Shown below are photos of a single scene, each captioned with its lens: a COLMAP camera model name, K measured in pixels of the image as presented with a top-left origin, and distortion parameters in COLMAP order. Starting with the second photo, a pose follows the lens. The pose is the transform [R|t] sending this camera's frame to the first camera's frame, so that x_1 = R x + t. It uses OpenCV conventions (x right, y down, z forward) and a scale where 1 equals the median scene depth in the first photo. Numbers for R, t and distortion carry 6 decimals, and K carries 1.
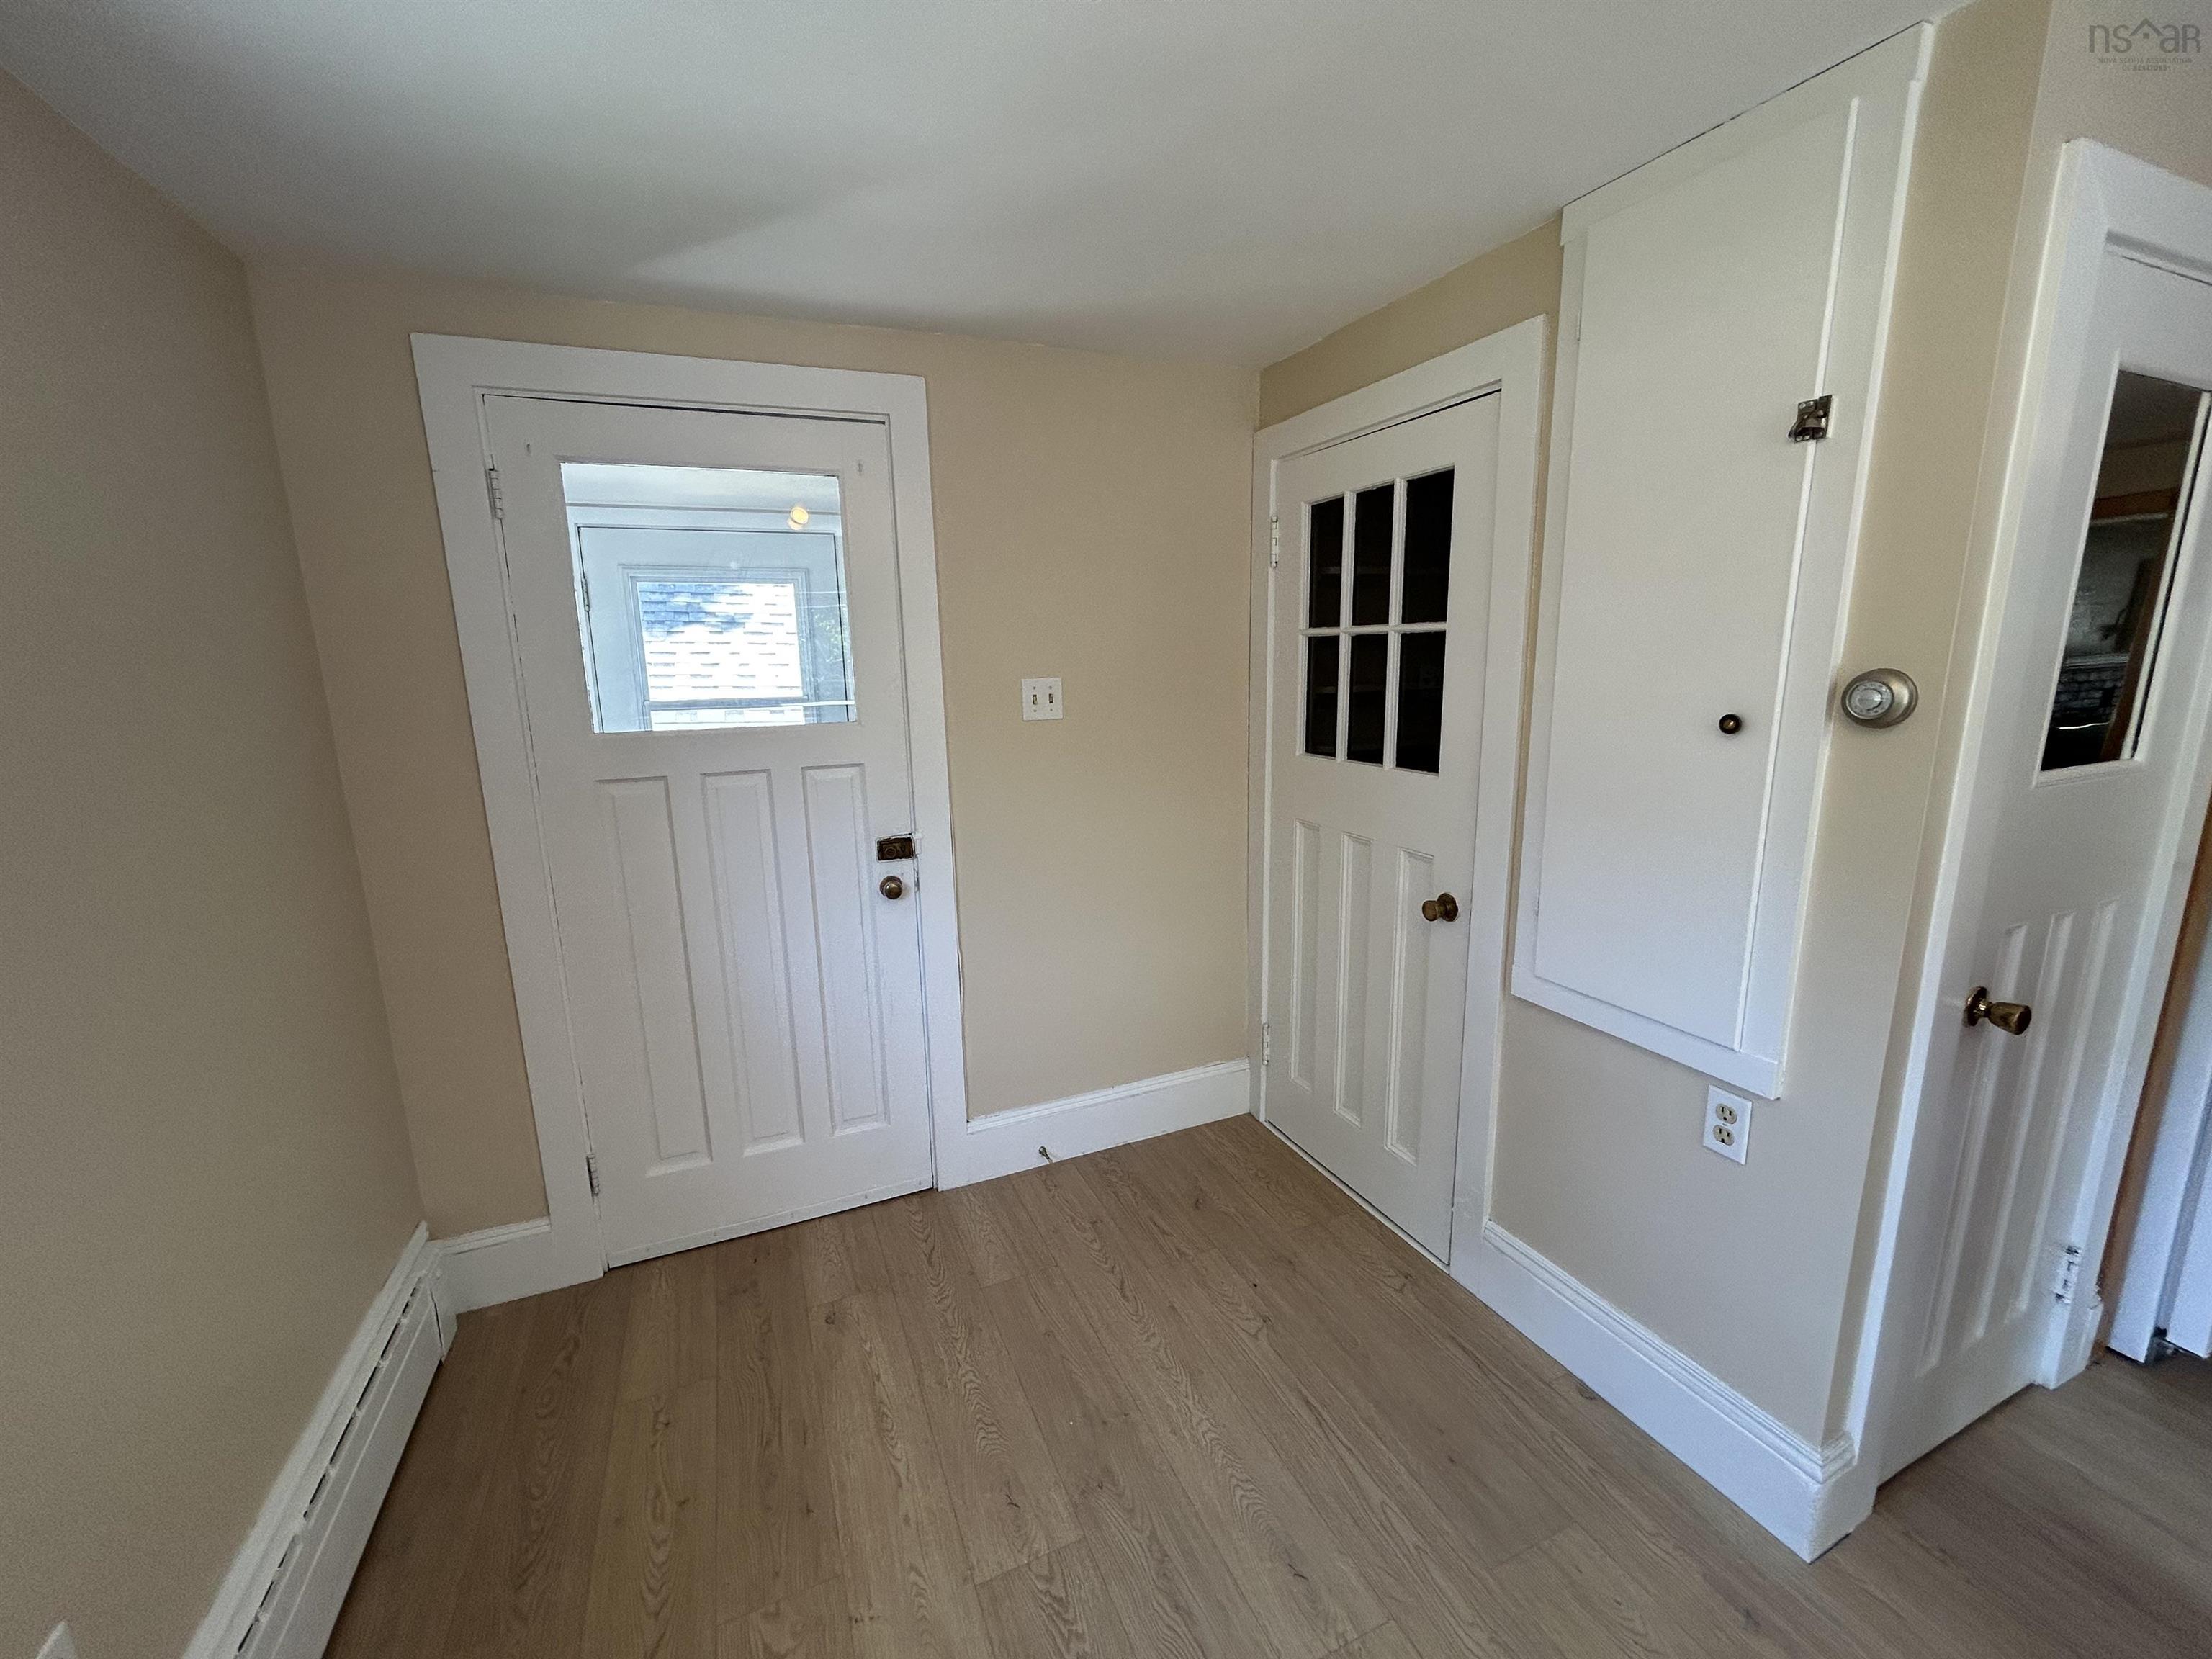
lens RADIAL K [[891.6, 0, 1109.7], [0, 891.6, 827.4], [0, 0, 1]] dist [-0.007078, 0.004685]
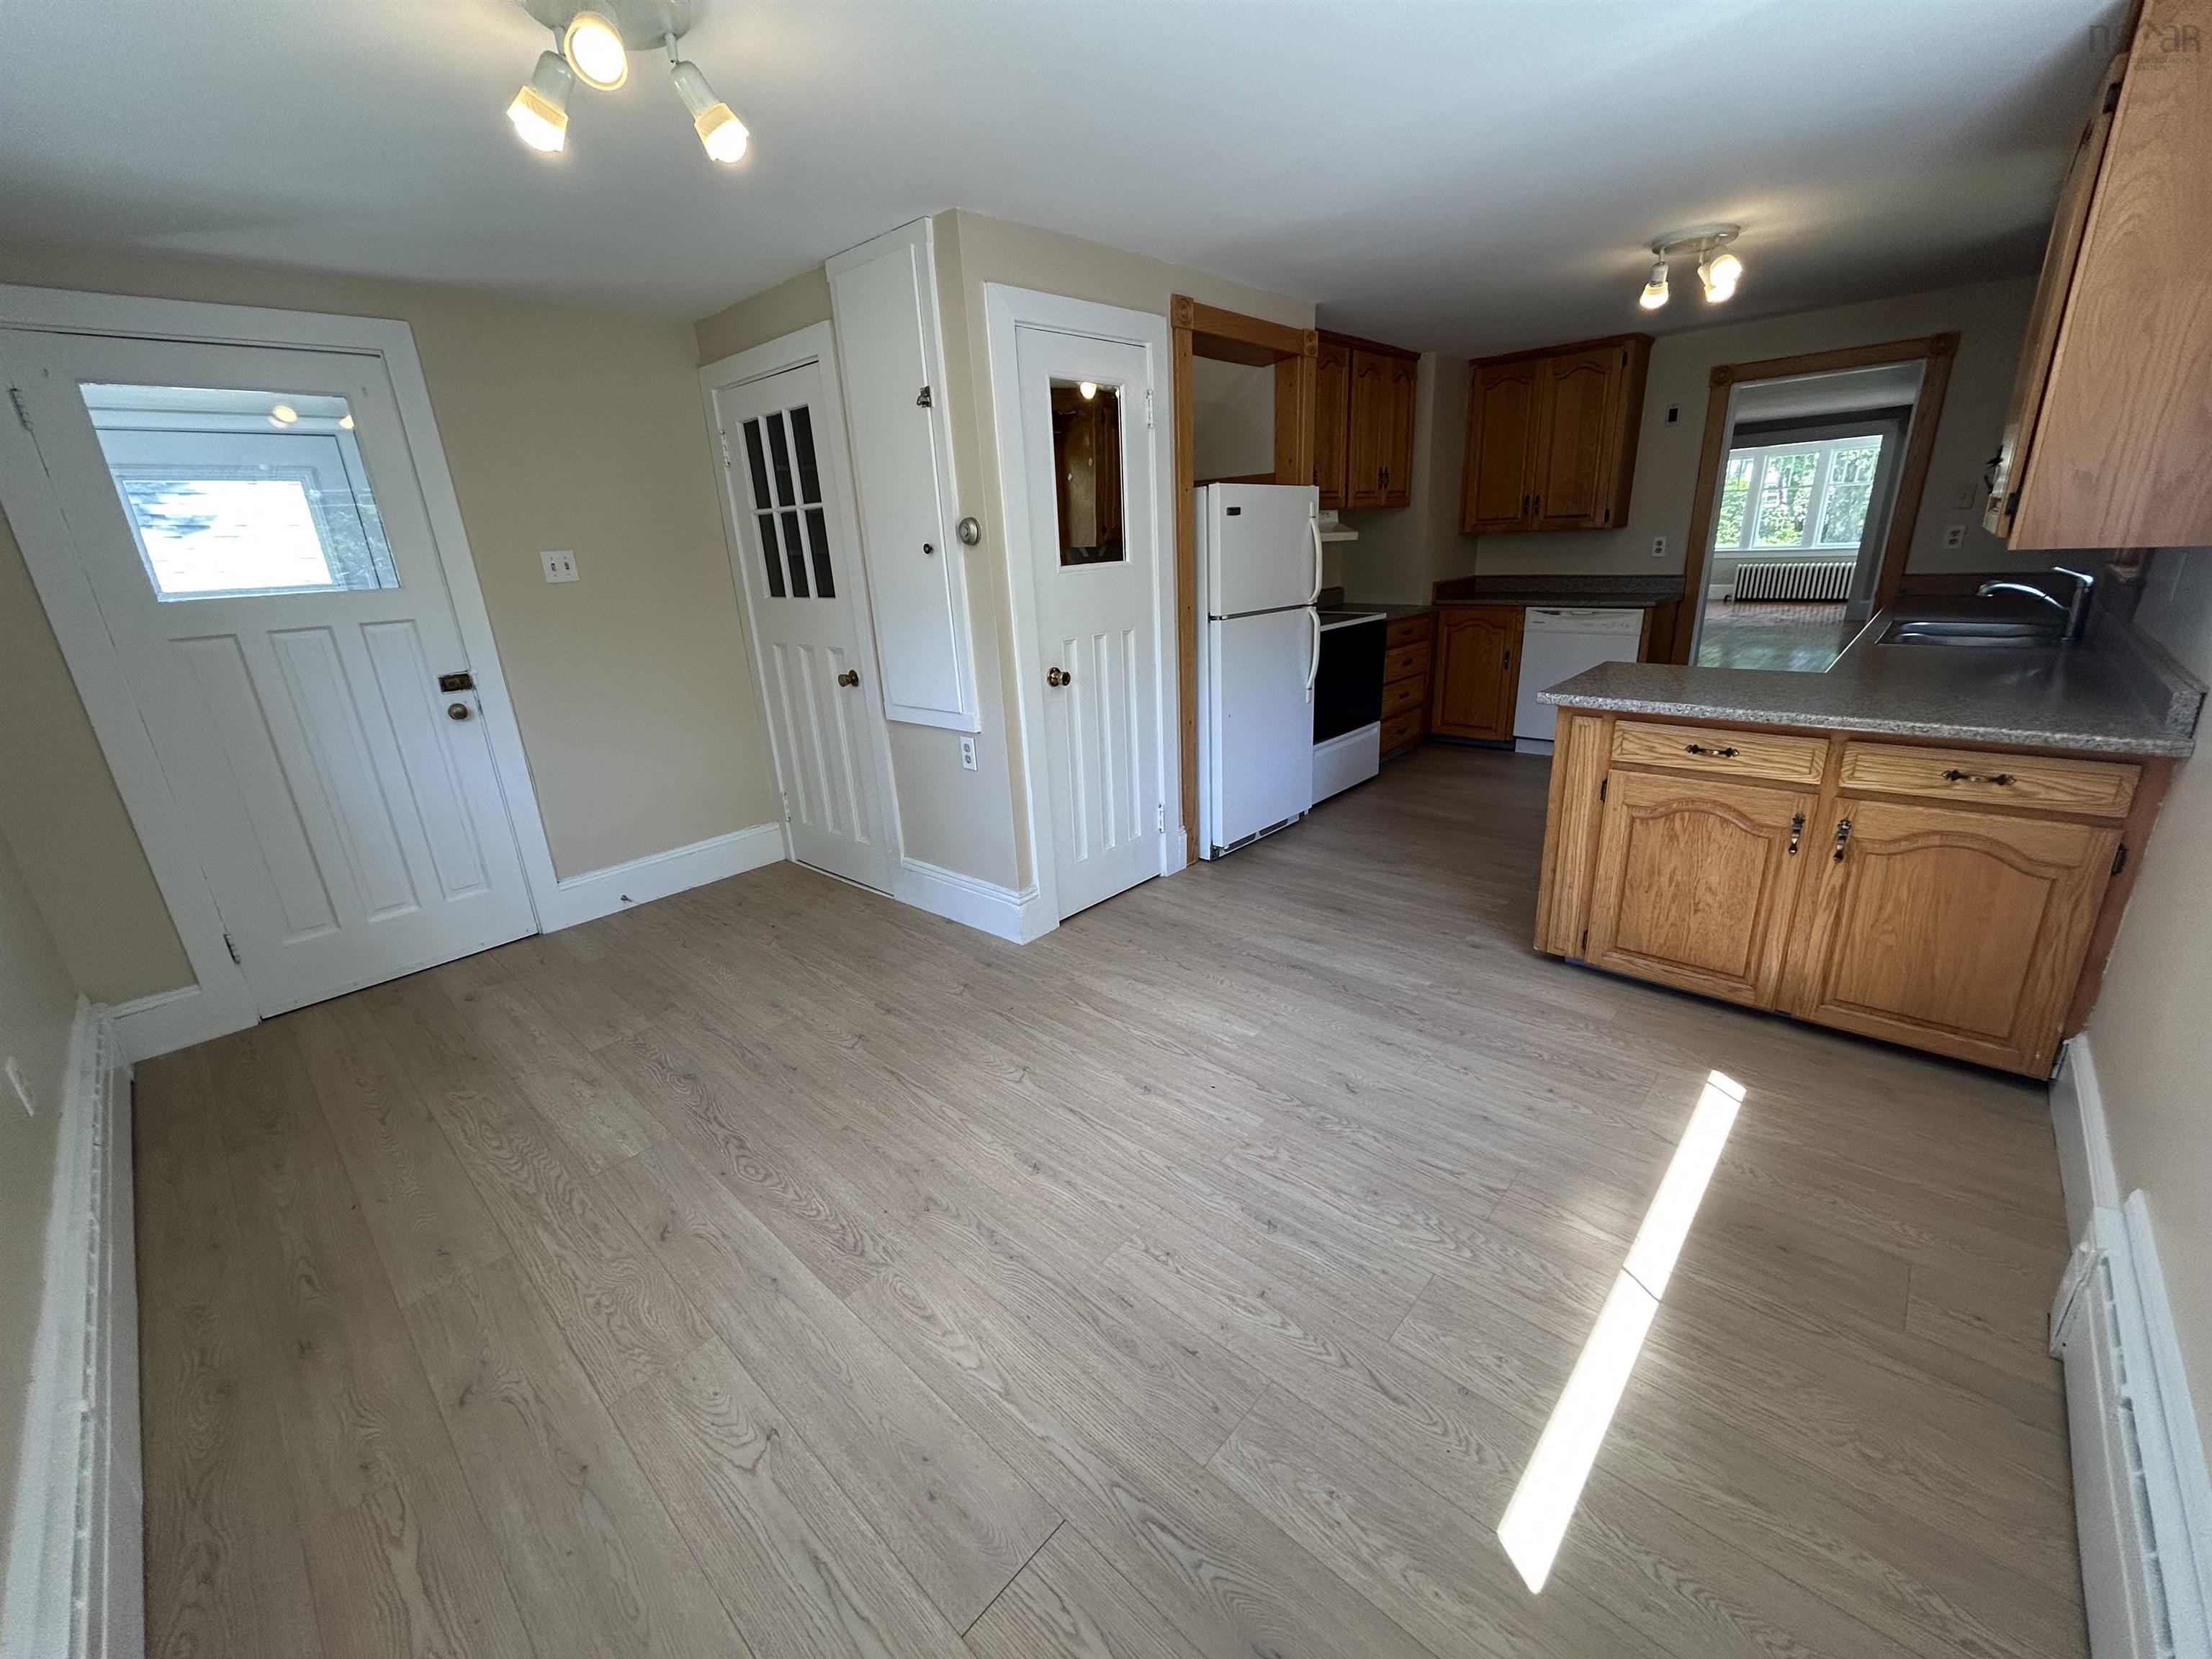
lens RADIAL K [[891.6, 0, 1109.7], [0, 891.6, 827.4], [0, 0, 1]] dist [-0.007078, 0.004685]
pose [[0.914995, -0.152941, 0.373353, 0.141105], [0.111682, 0.985220, 0.129883, 0.188203], [-0.387699, -0.077145, 0.918552, -0.693769]]
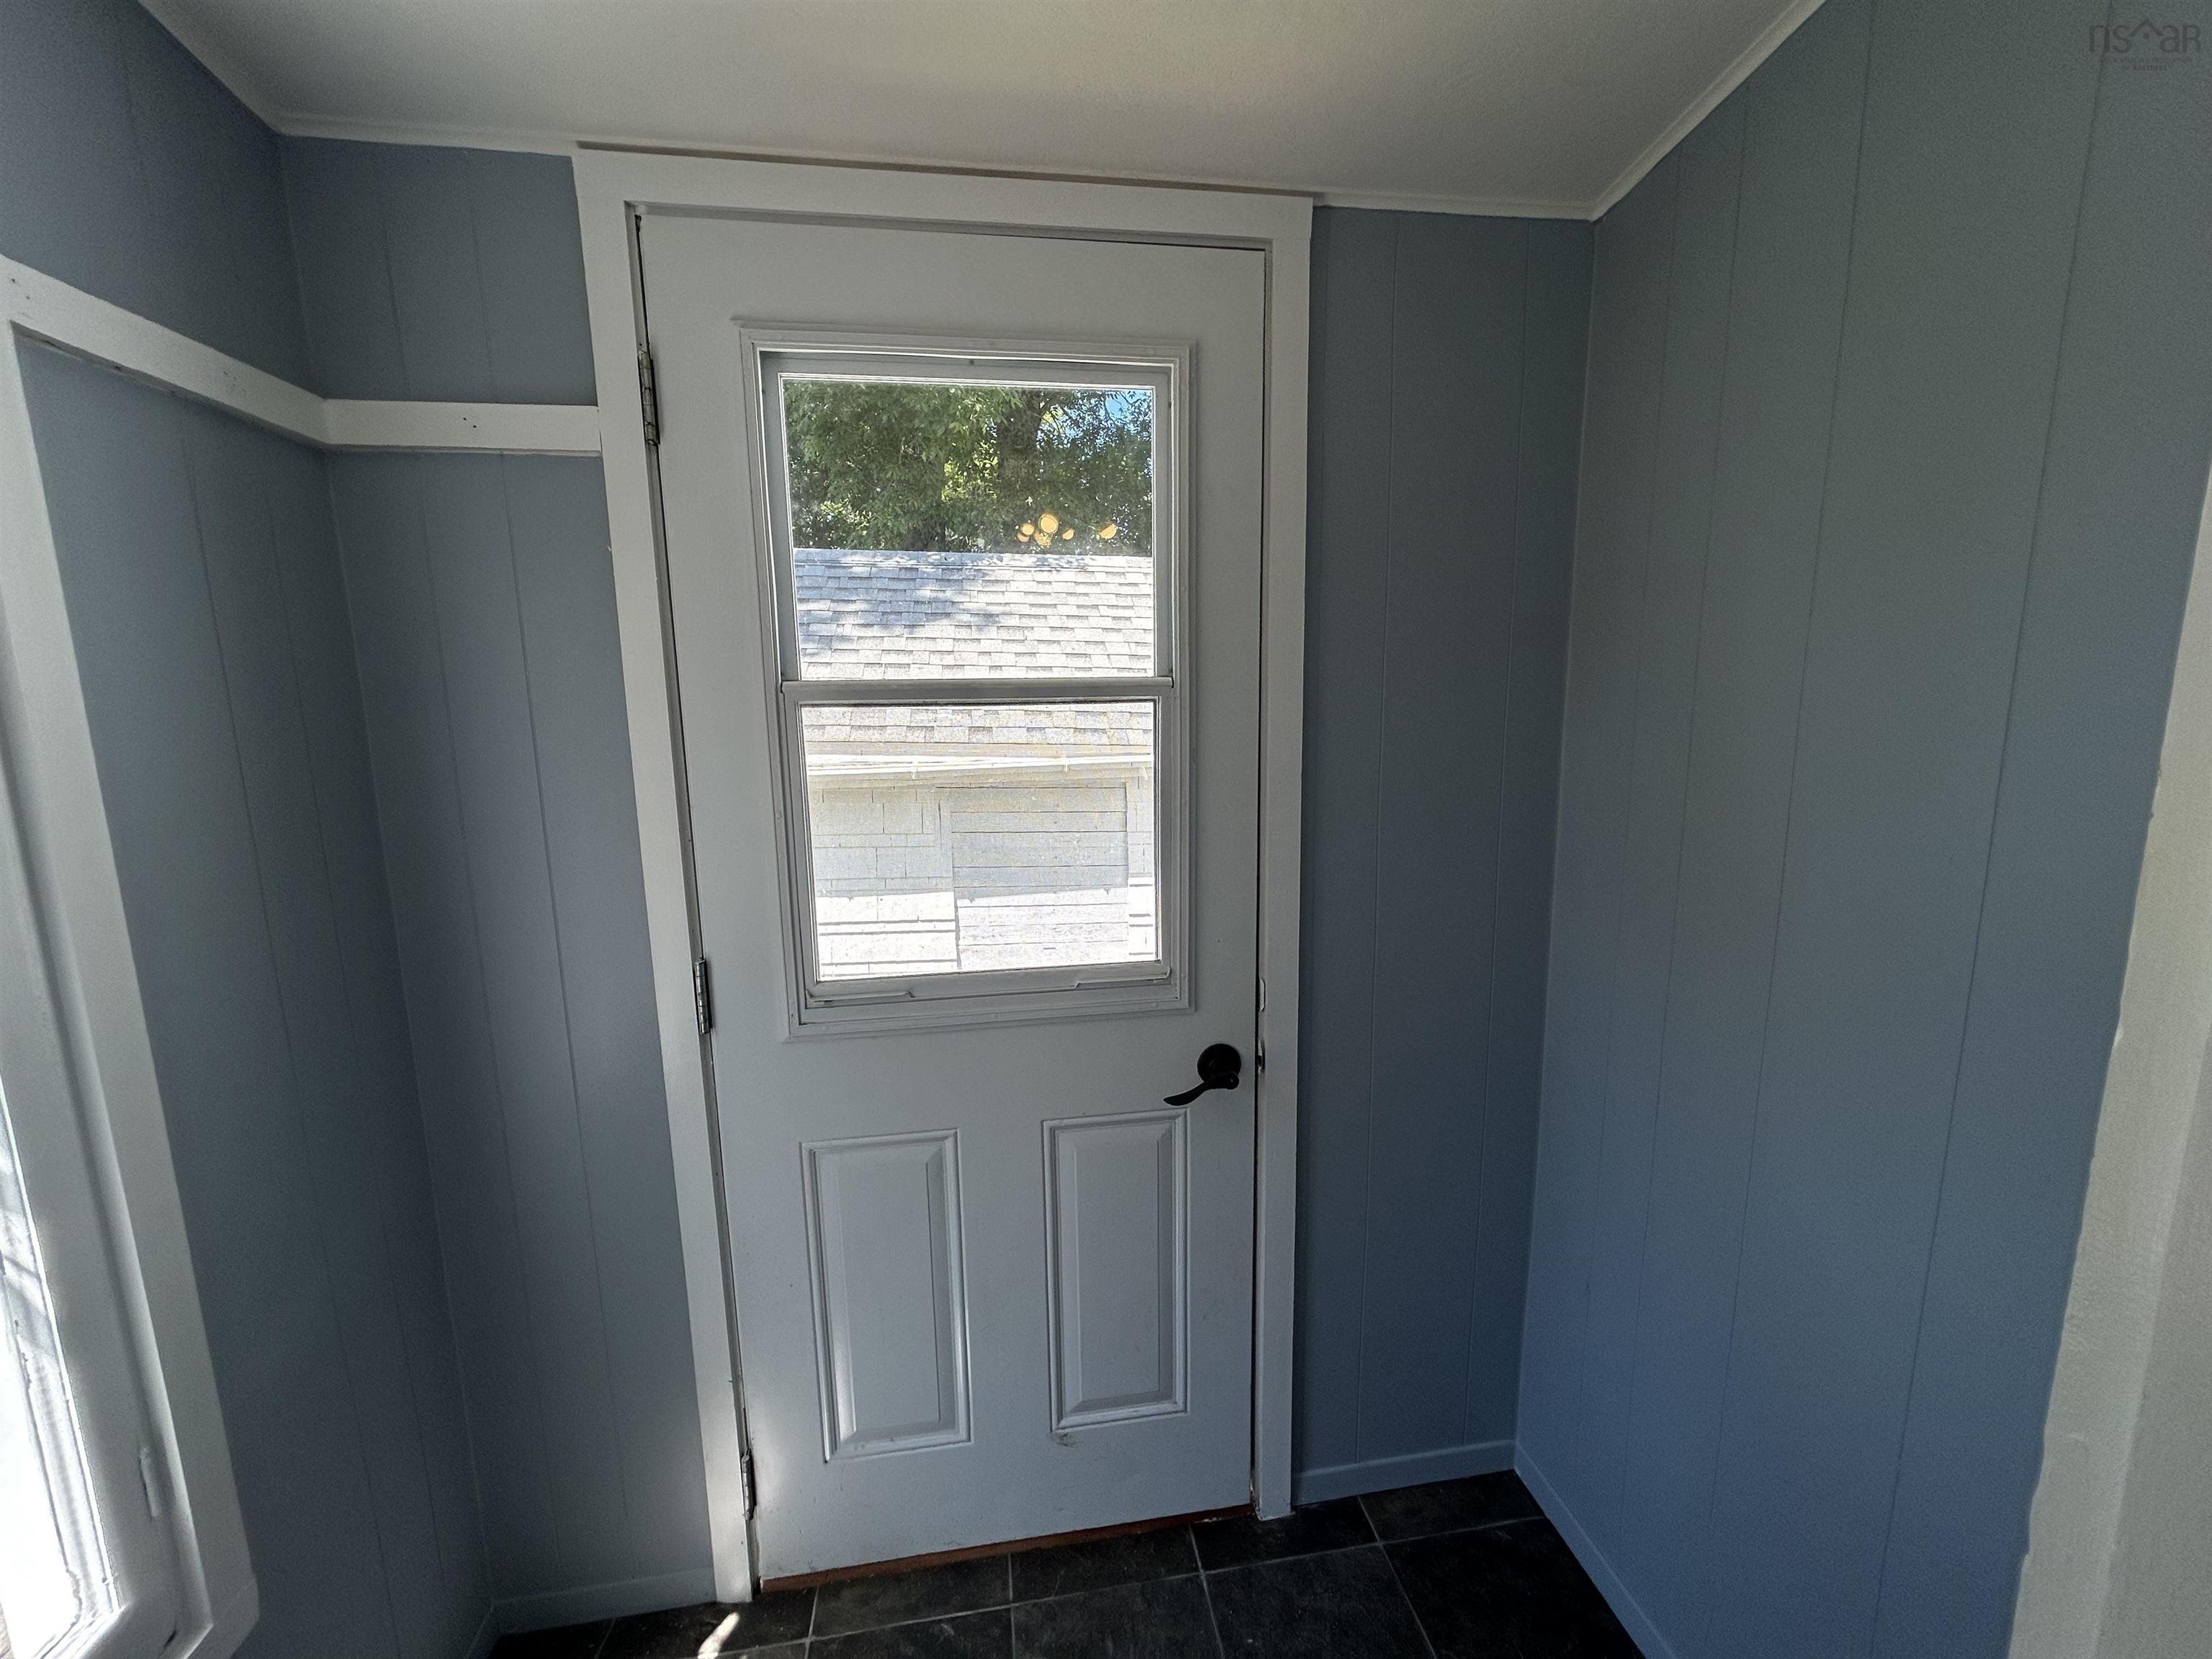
lens RADIAL K [[891.6, 0, 1109.7], [0, 891.6, 827.4], [0, 0, 1]] dist [-0.007078, 0.004685]
pose [[0.969394, 0.050020, -0.240361, -0.390180], [-0.057162, 0.998104, -0.022831, -0.104720], [0.238764, 0.035872, 0.970415, 0.892092]]
